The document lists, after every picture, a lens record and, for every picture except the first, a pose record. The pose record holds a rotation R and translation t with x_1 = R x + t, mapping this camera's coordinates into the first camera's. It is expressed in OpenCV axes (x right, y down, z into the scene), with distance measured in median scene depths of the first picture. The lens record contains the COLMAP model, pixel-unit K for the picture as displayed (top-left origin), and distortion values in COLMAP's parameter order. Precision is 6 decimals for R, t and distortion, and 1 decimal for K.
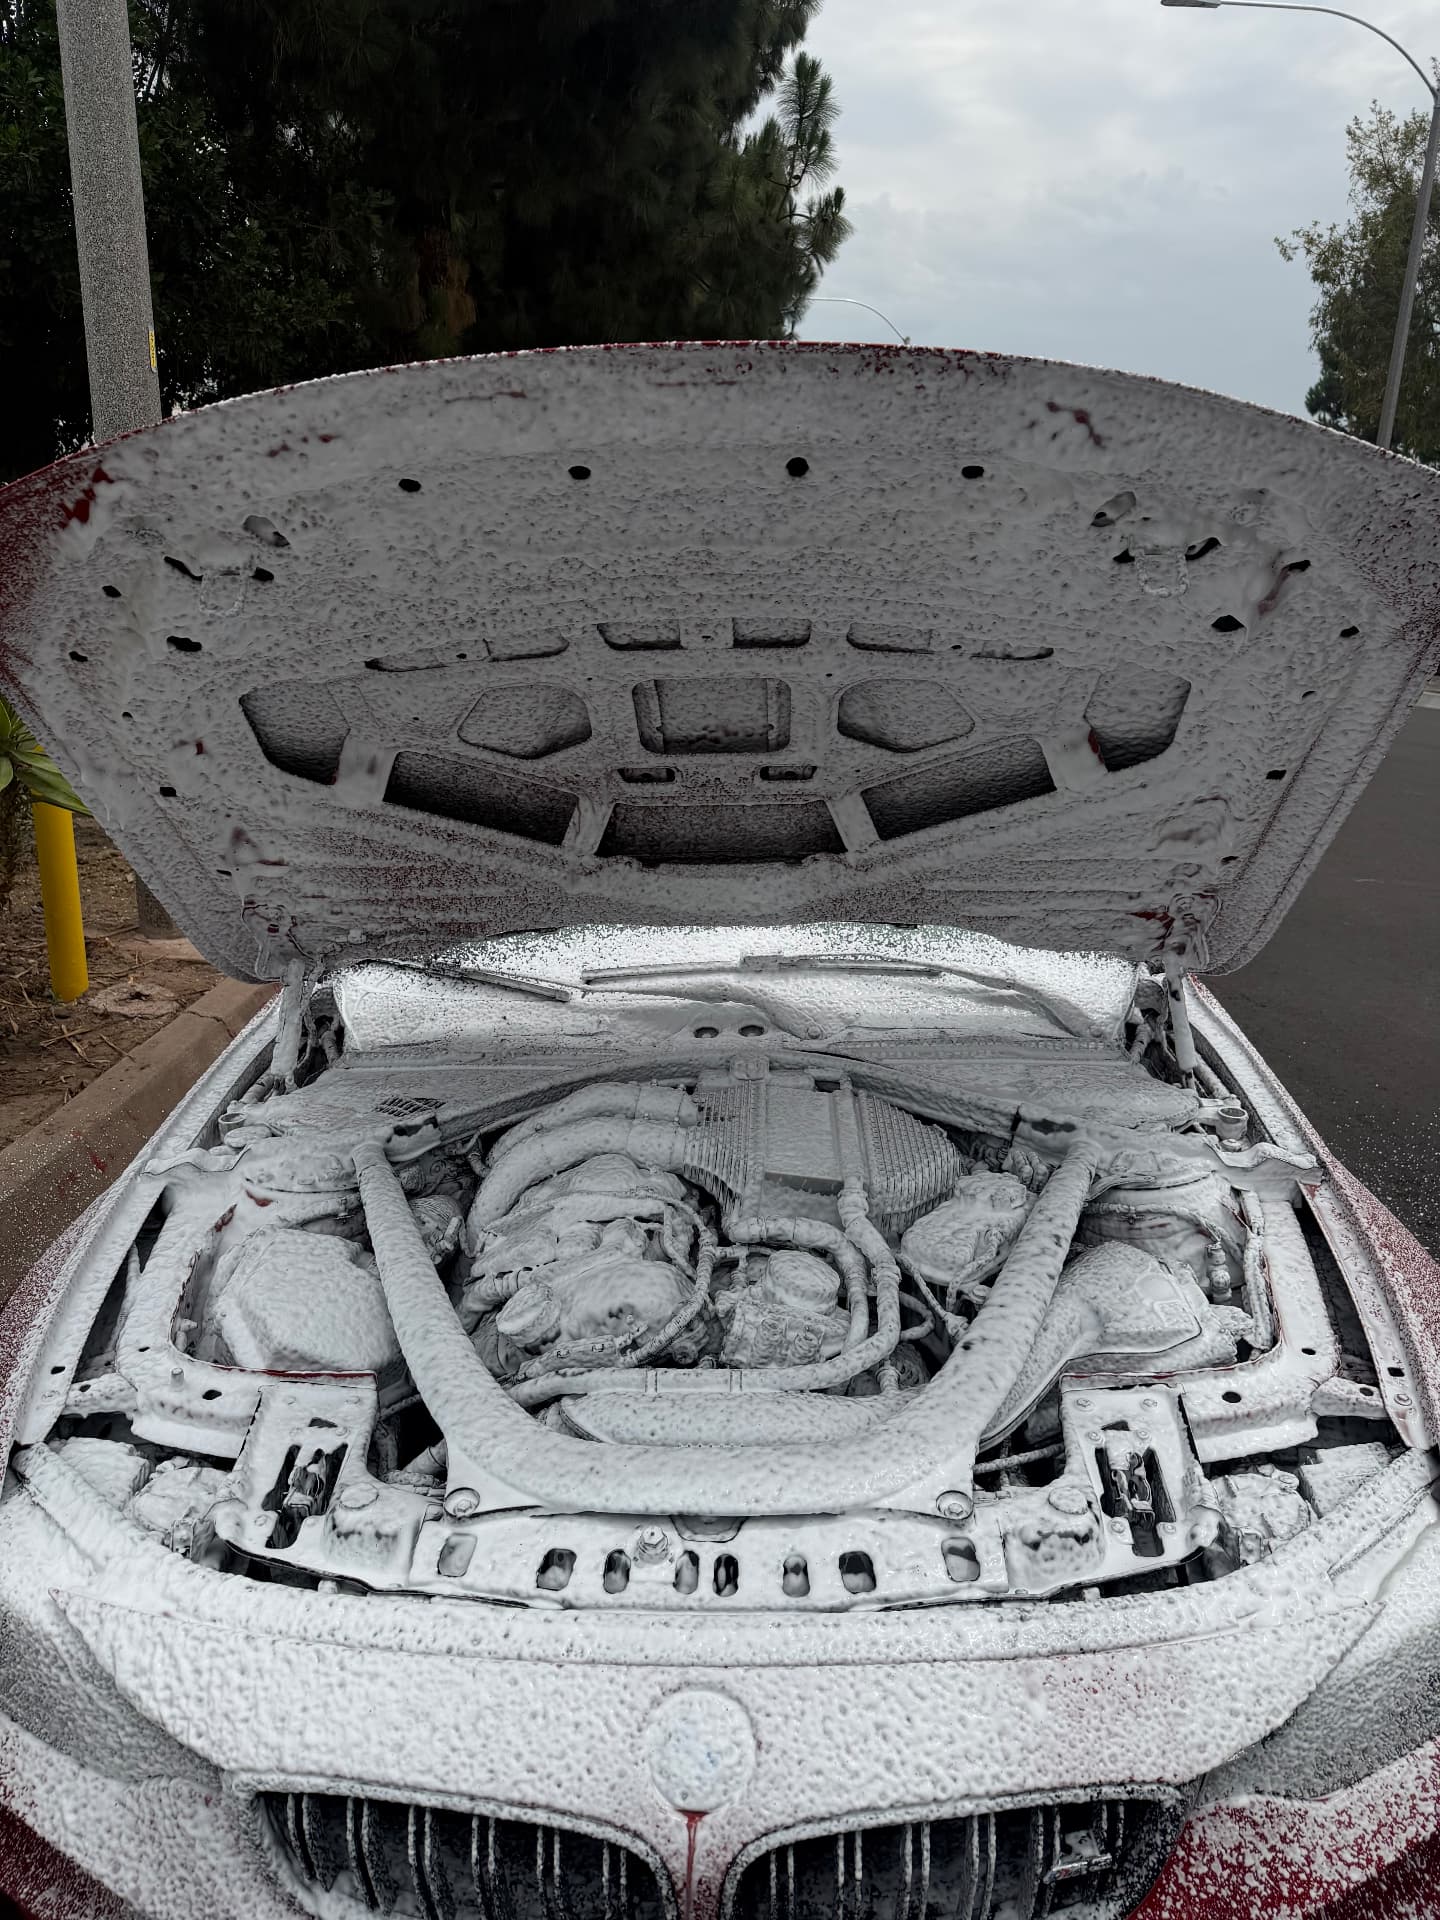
lens RADIAL K [[1325.4, 0, 720.0], [0, 1325.4, 960.0], [0, 0, 1]] dist [0.071943, -0.040029]
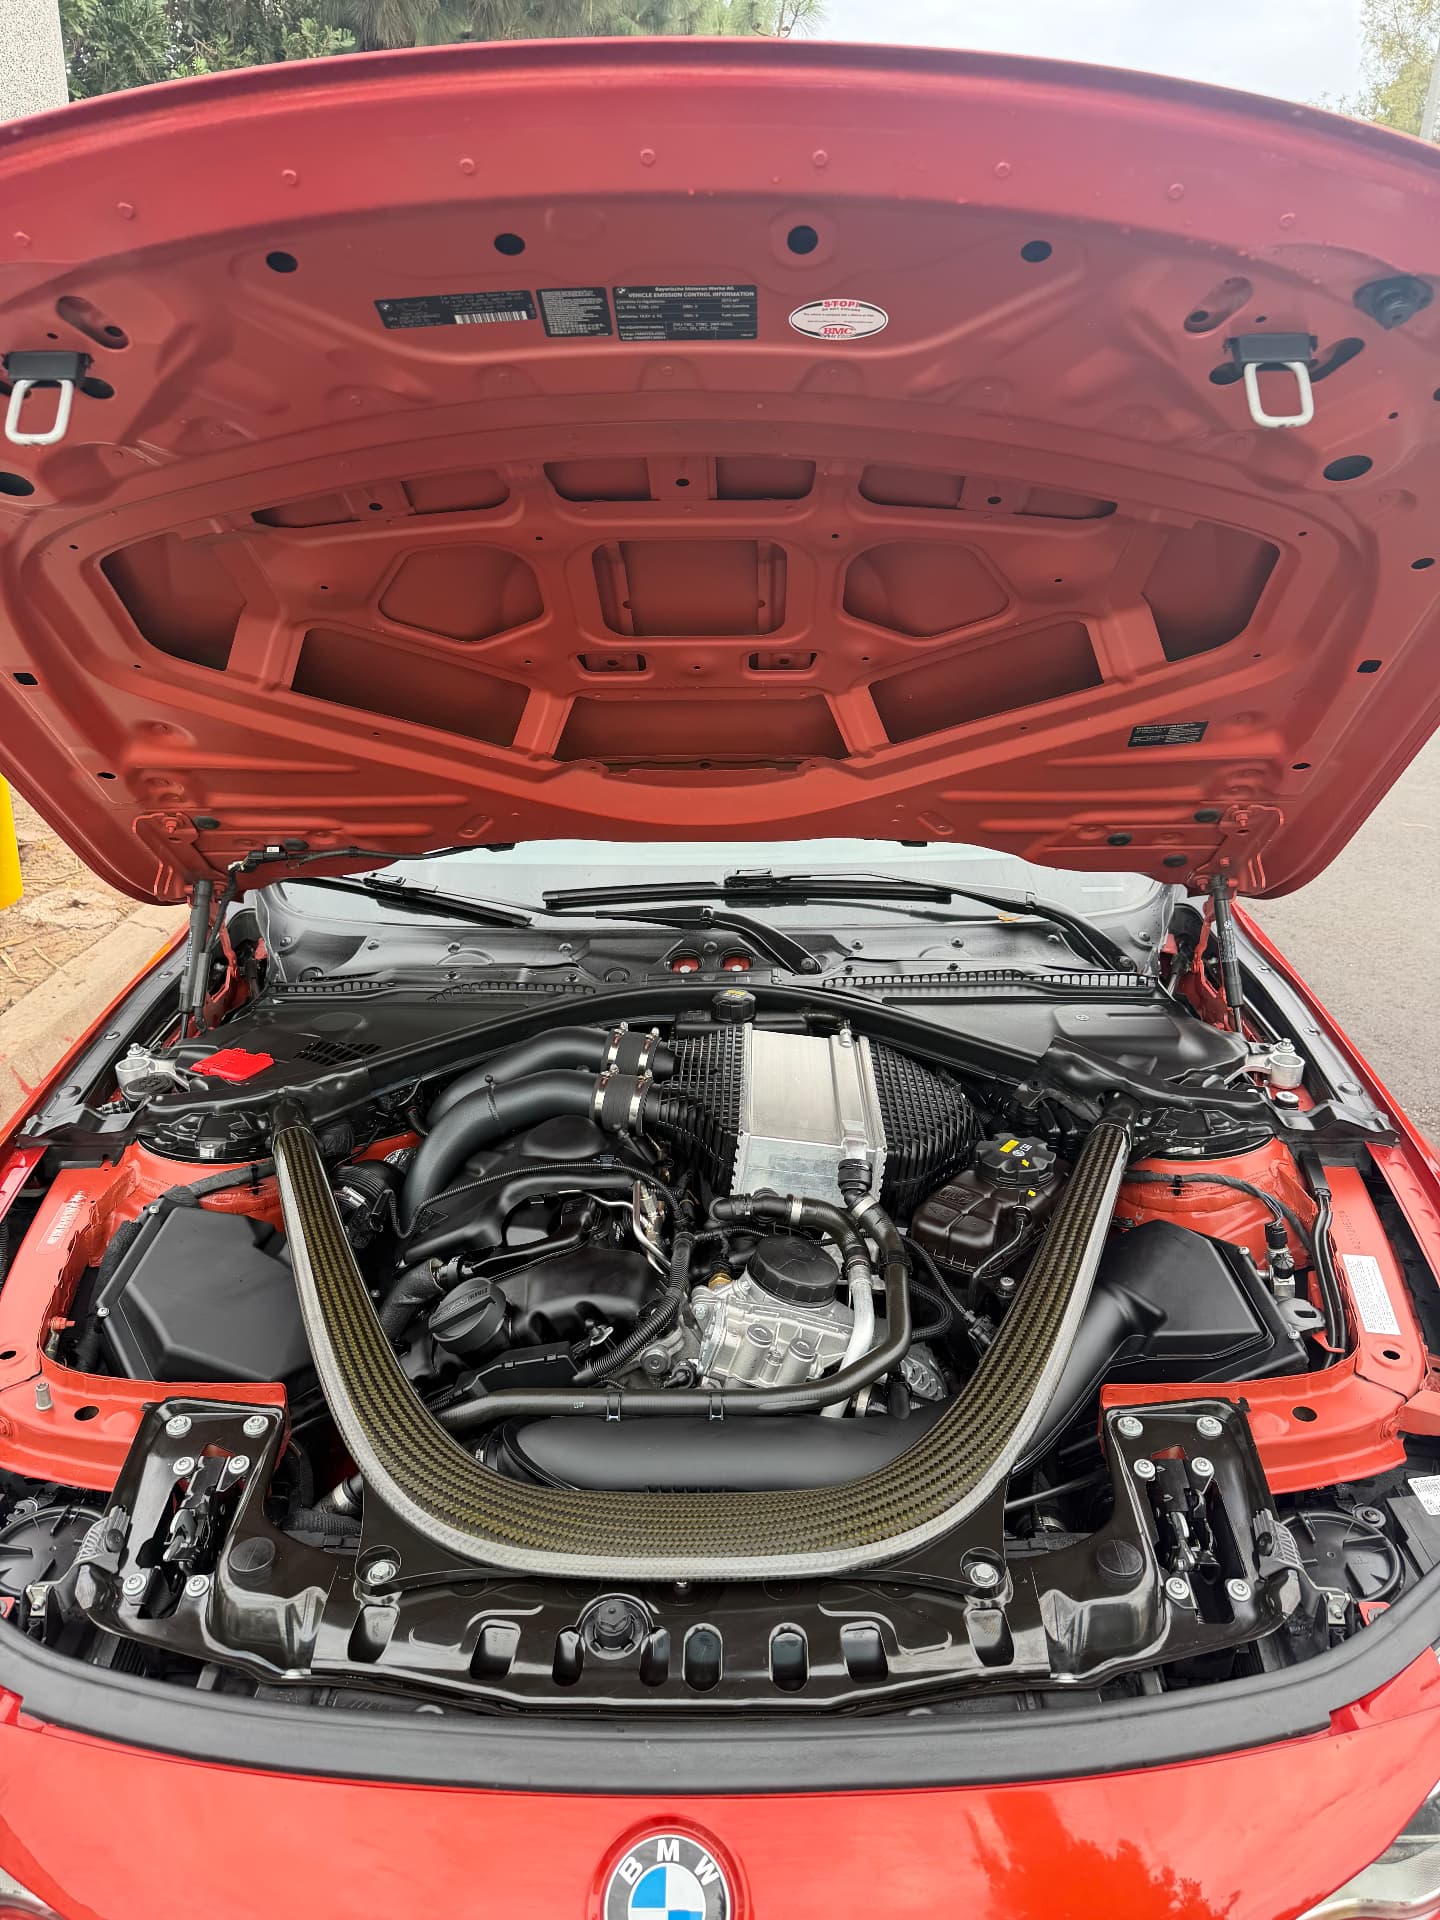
lens RADIAL K [[1291.9, 0, 720.0], [0, 1291.9, 960.0], [0, 0, 1]] dist [0.067409, -0.069264]
pose [[0.999911, 0.003487, 0.012851, 0.002548], [-0.004509, 0.996752, 0.080410, -0.018512], [-0.012529, -0.080461, 0.996679, 0.172274]]
